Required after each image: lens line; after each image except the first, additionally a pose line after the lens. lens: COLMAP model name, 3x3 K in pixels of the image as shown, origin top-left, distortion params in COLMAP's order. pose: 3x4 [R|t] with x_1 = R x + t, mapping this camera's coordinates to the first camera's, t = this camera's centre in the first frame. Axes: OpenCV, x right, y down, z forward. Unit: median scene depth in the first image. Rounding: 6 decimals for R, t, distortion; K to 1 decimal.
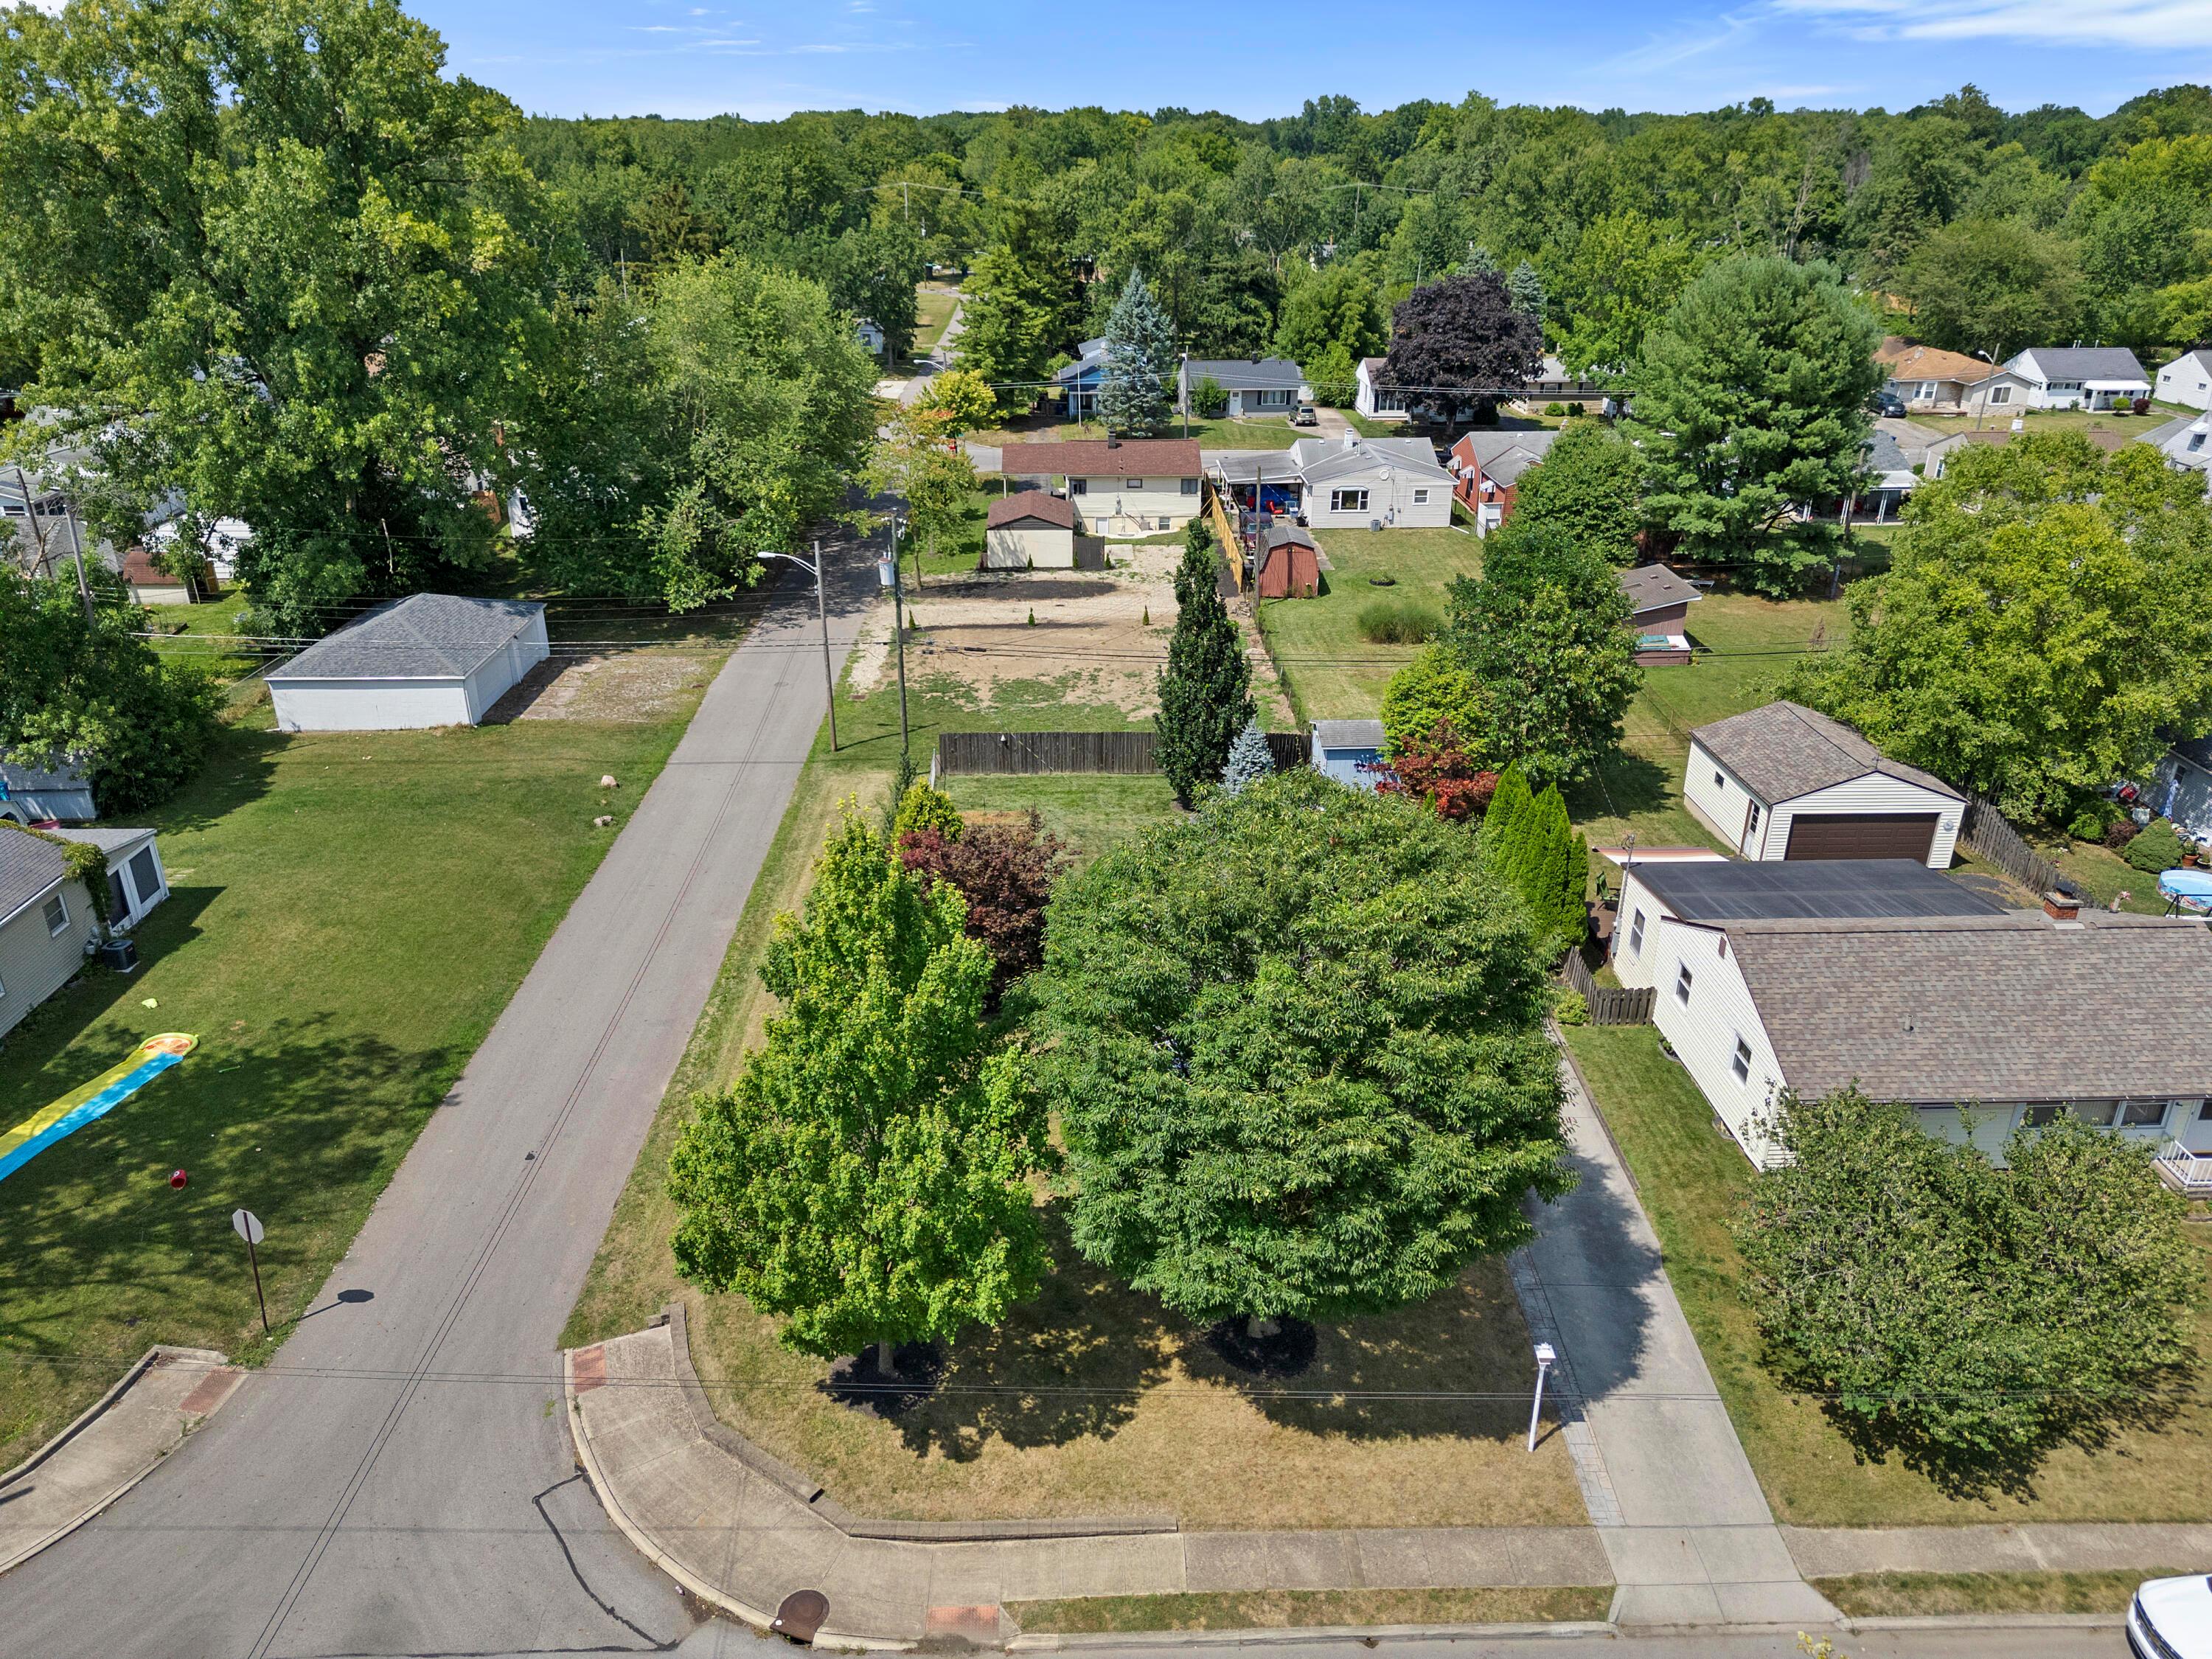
lens RADIAL K [[1559.2, 0, 1109.9], [0, 1559.2, 819.7], [0, 0, 1]] dist [0.068642, -0.063095]
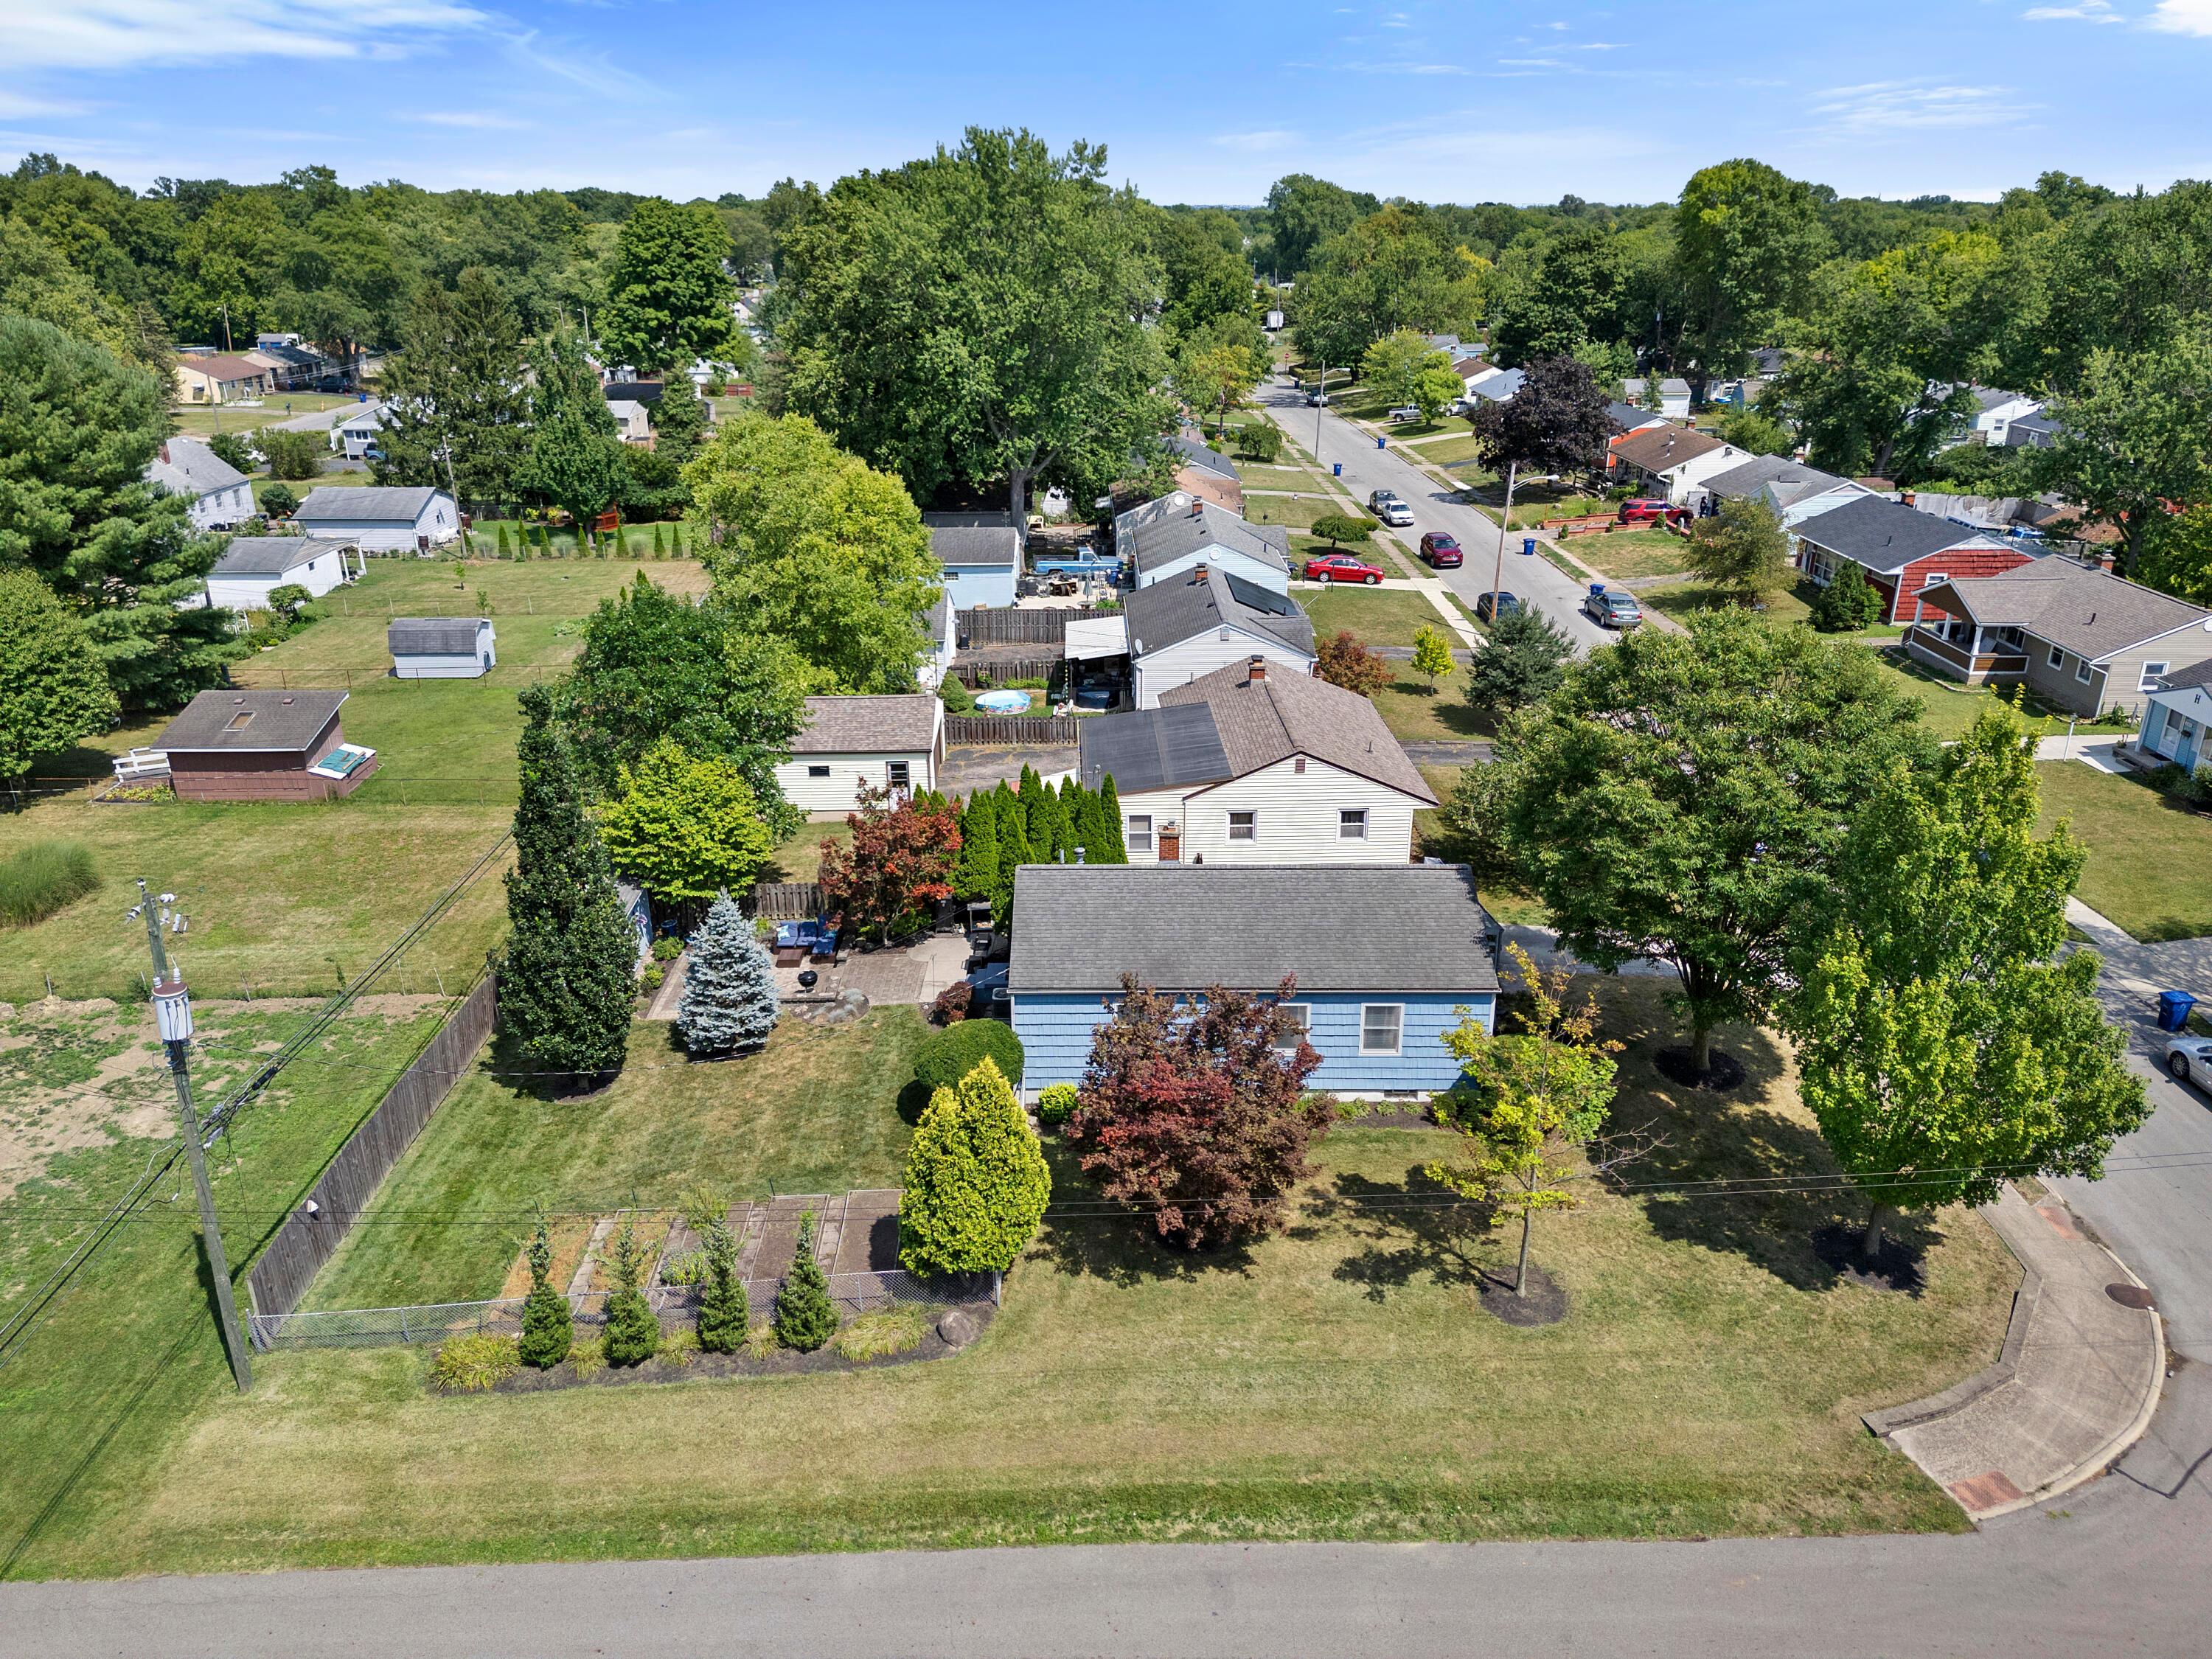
lens RADIAL K [[1559.2, 0, 1109.9], [0, 1559.2, 819.7], [0, 0, 1]] dist [0.068642, -0.063095]
pose [[0.006758, -0.361612, 0.932304, -0.958752], [0.399293, 0.855750, 0.329025, -0.425440], [-0.916798, 0.370039, 0.150173, 1.108612]]
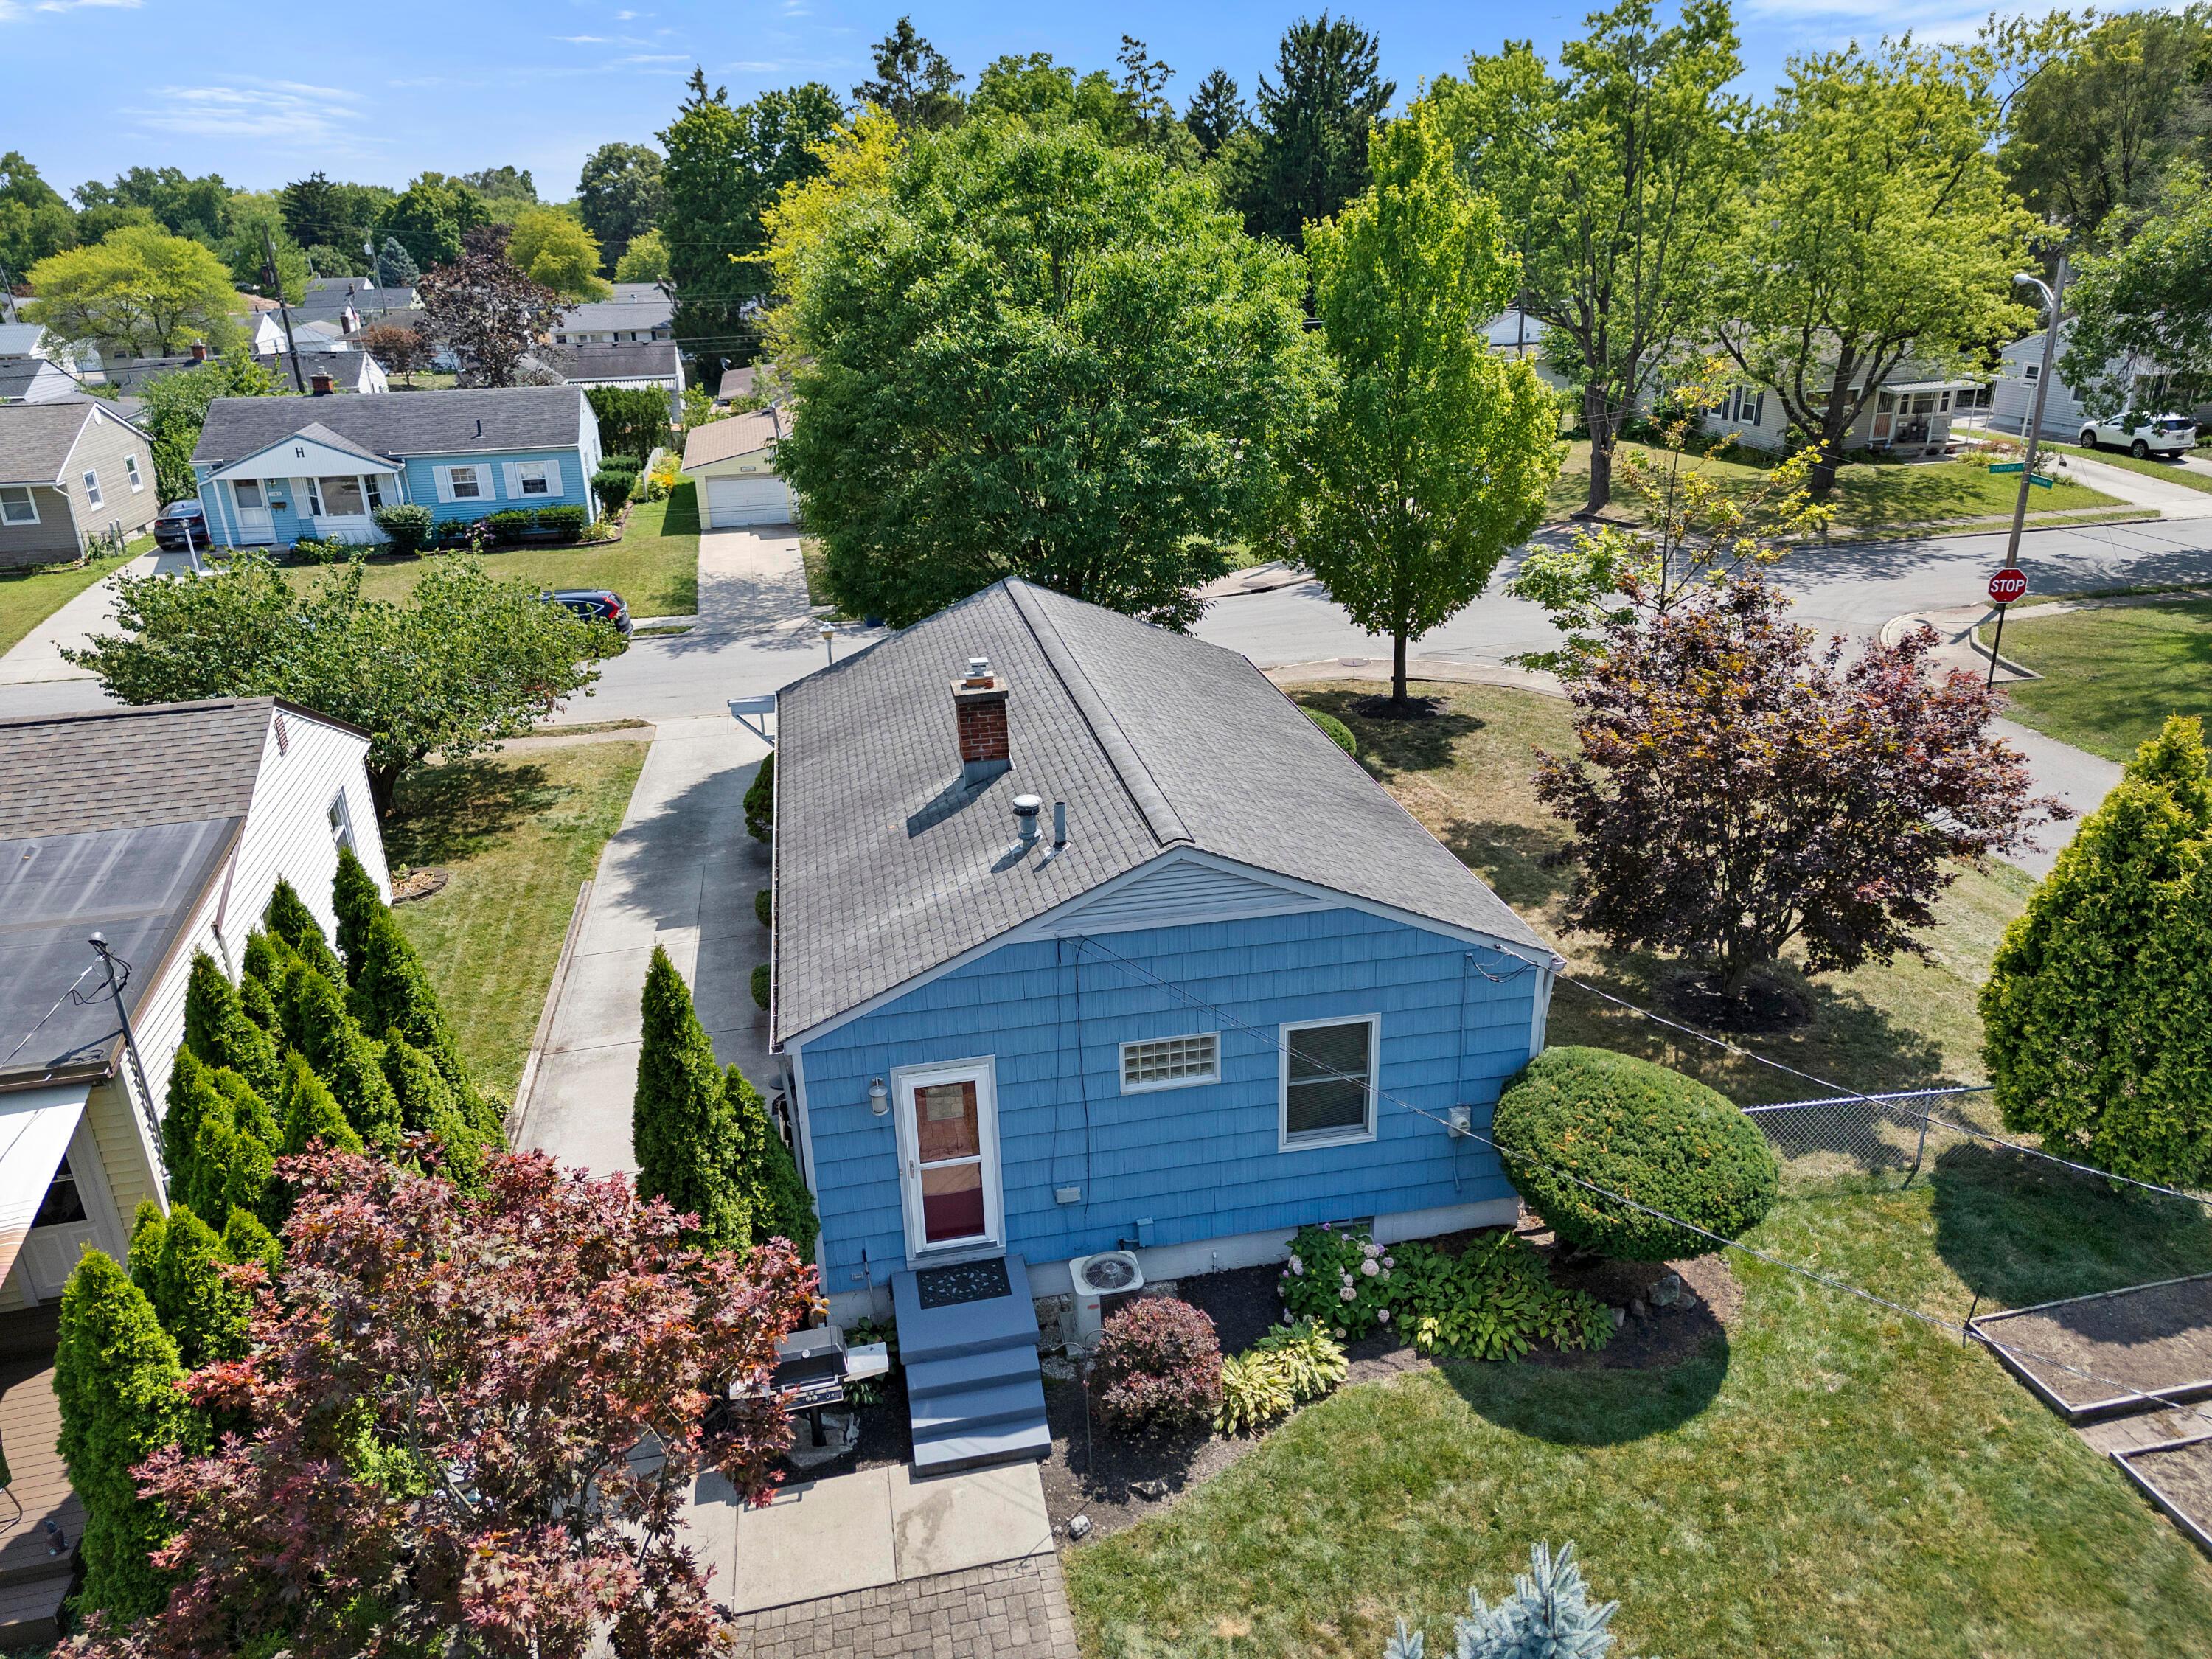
lens RADIAL K [[1561.5, 0, 1112.4], [0, 1561.5, 820.1], [0, 0, 1]] dist [0.073089, -0.086819]
pose [[-0.981445, 0.093403, -0.167458, 0.232252], [-0.051750, 0.711899, 0.700373, -0.328264], [0.184630, 0.696043, -0.693856, 1.634743]]
